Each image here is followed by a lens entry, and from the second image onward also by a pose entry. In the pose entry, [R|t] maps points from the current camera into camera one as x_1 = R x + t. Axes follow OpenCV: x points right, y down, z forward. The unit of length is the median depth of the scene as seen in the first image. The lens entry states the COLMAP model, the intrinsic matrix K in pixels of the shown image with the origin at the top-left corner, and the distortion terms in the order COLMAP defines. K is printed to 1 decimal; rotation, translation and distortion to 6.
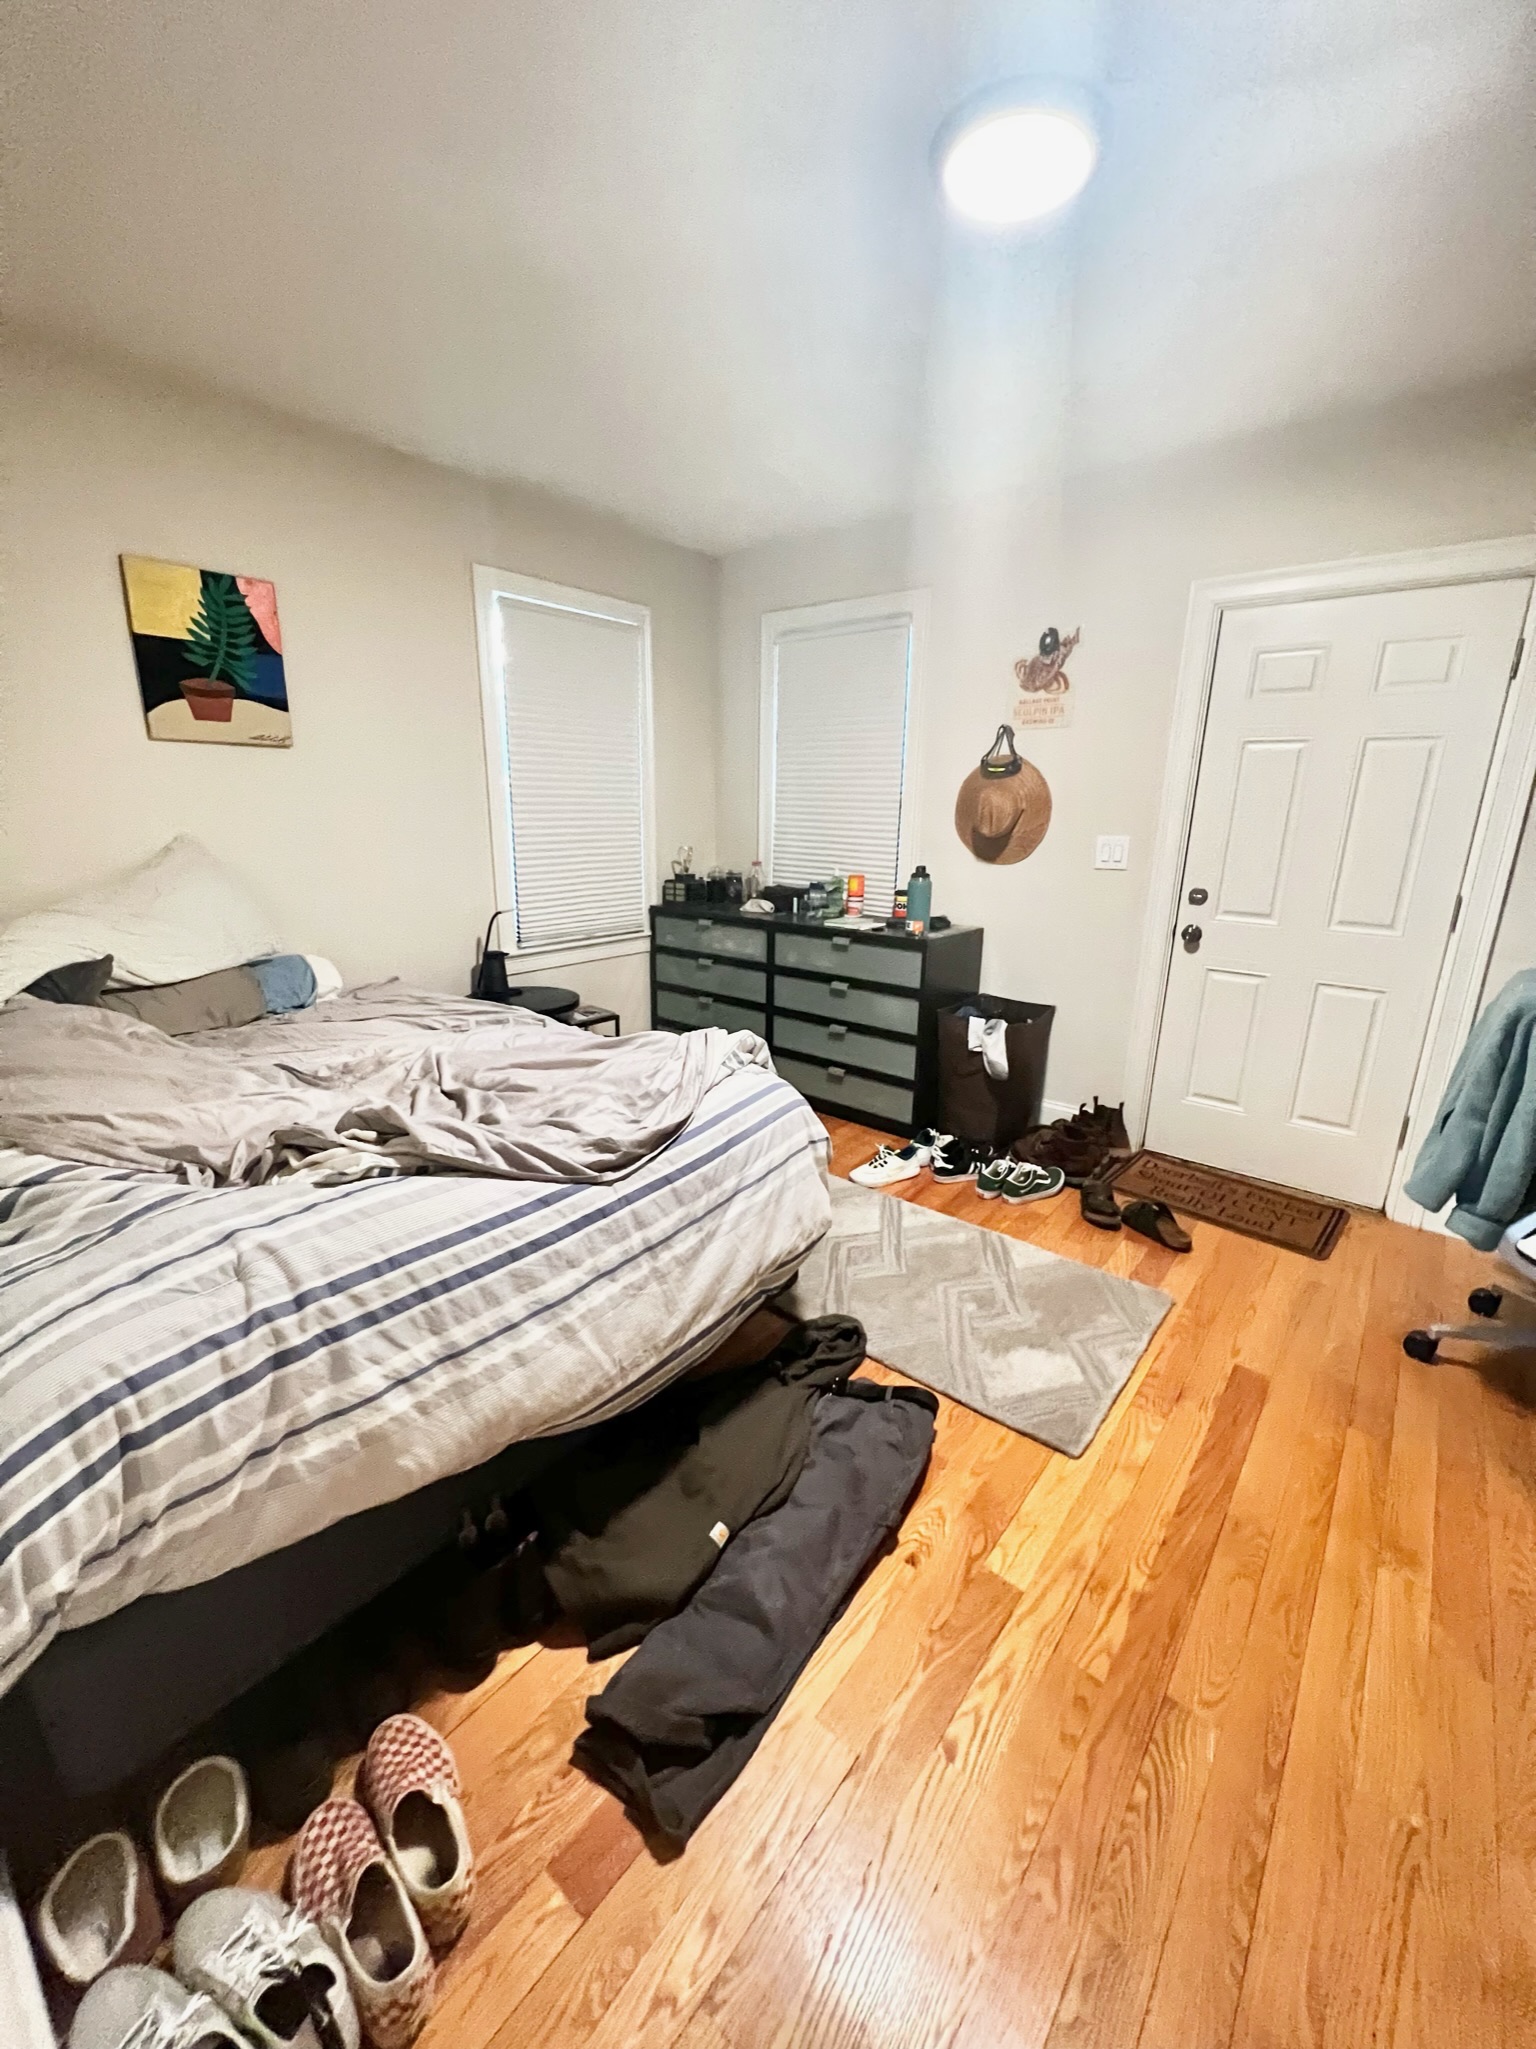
lens RADIAL K [[820.1, 0, 767.9], [0, 820.1, 1026.9], [0, 0, 1]] dist [0.001282, 0.000171]
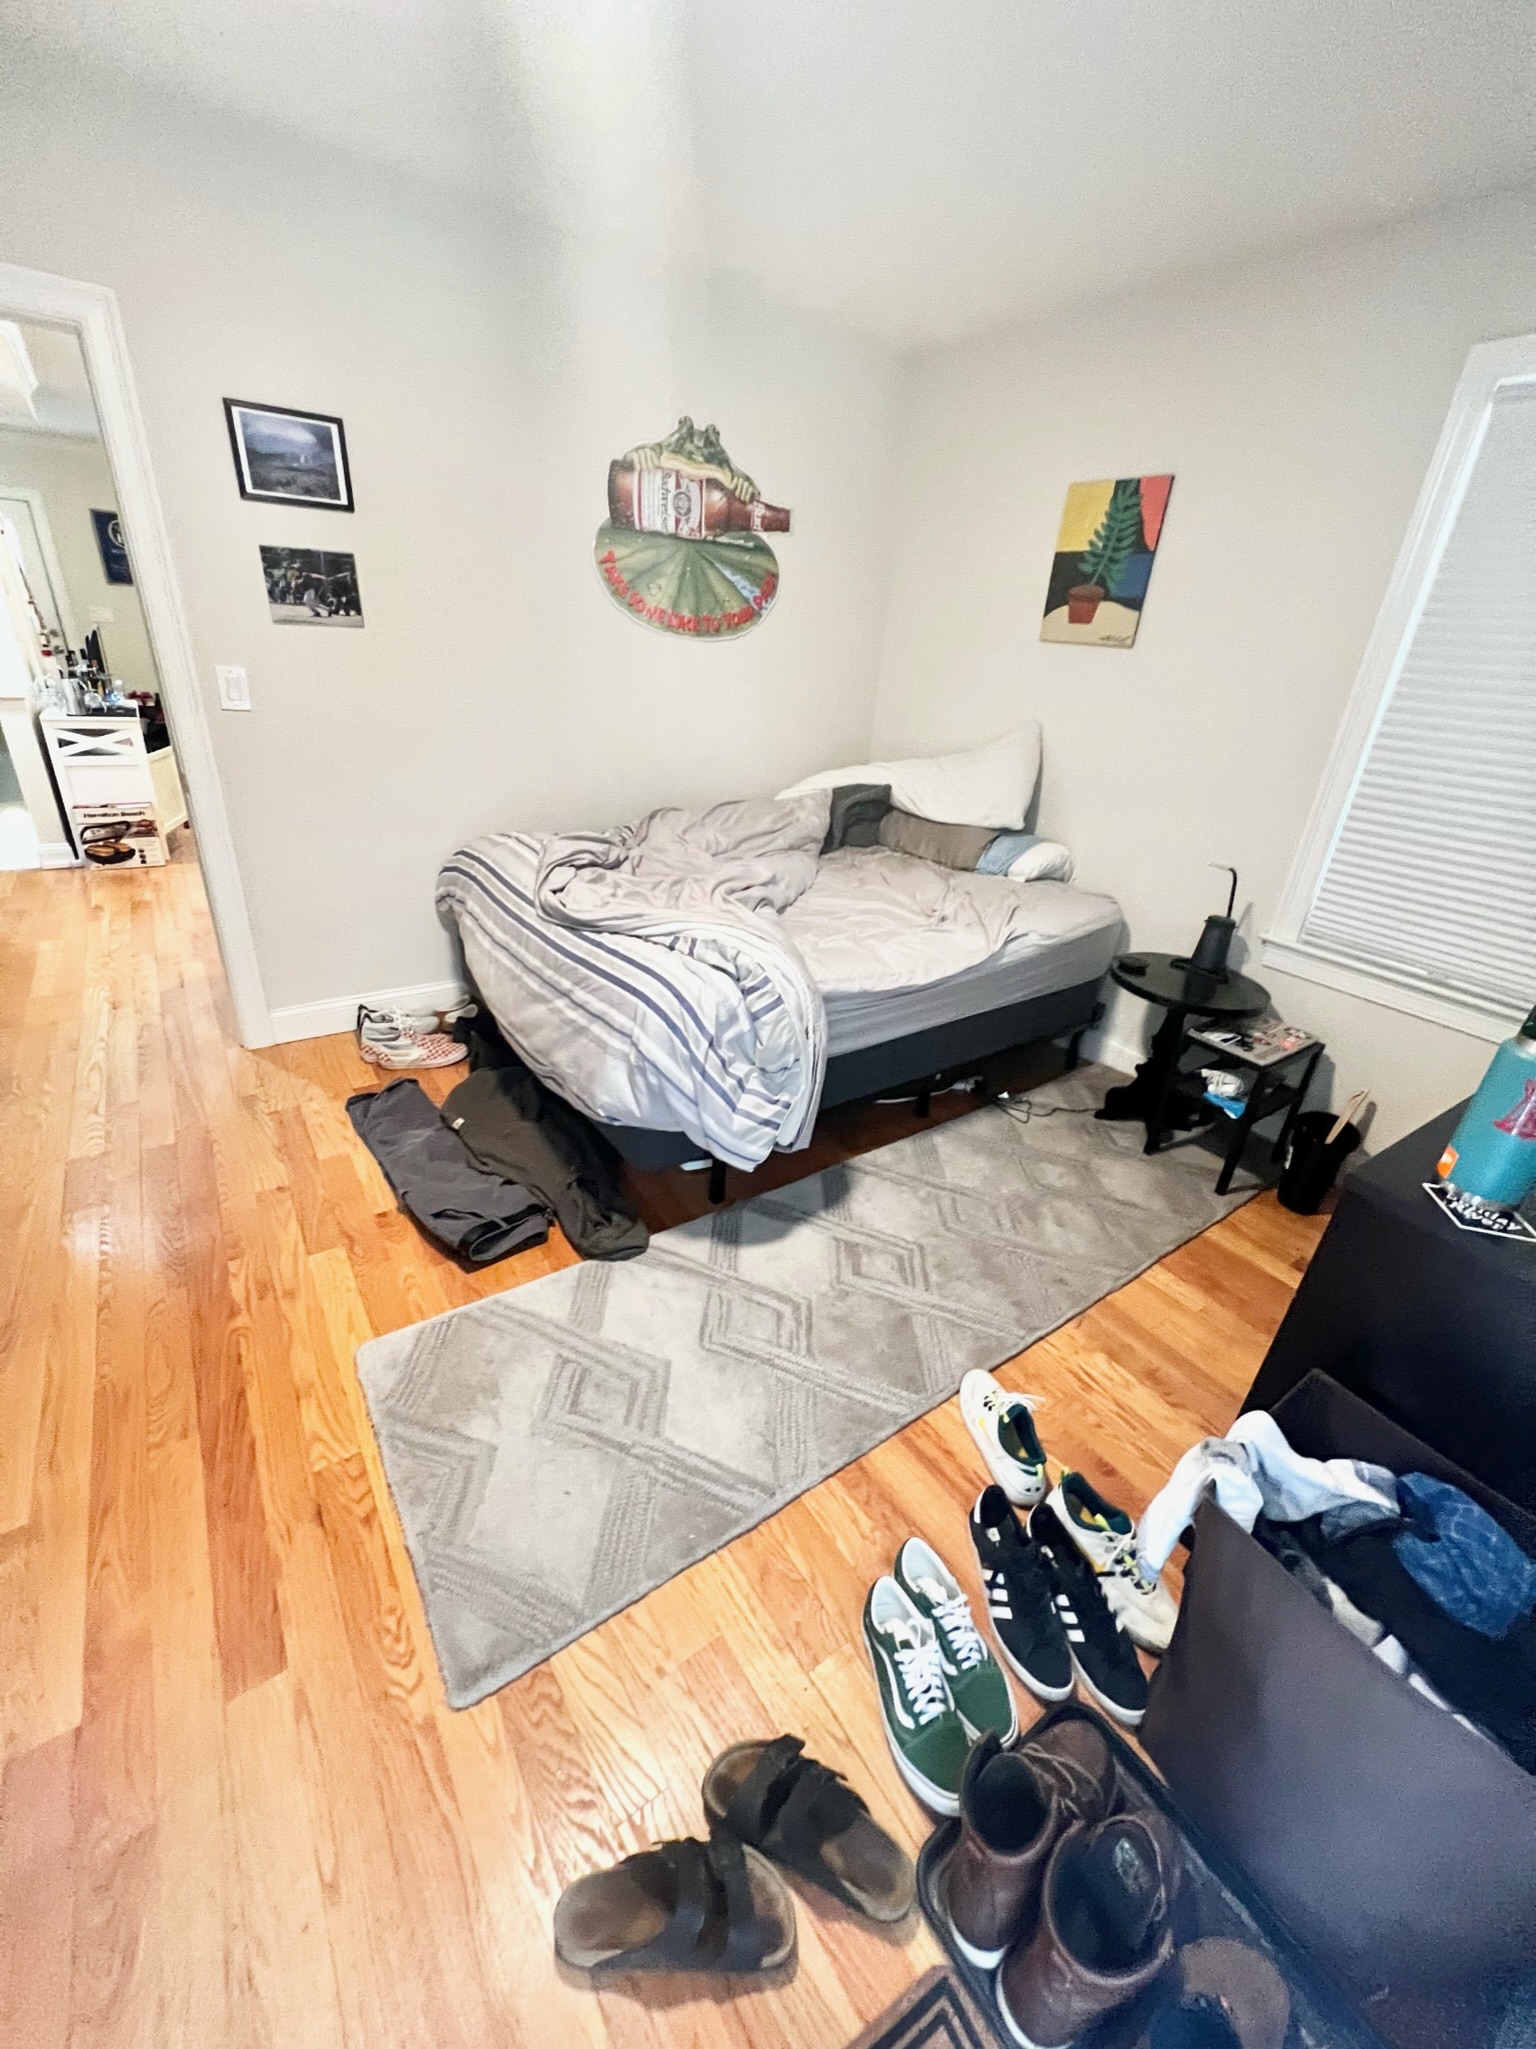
lens RADIAL K [[820.1, 0, 767.7], [0, 820.1, 1019.3], [0, 0, 1]] dist [0.001282, 0.000171]
pose [[-0.282534, 0.377711, -0.881765, 0.676550], [-0.327380, 0.826059, 0.458748, -0.305063], [0.901663, 0.418284, -0.109735, 0.982569]]
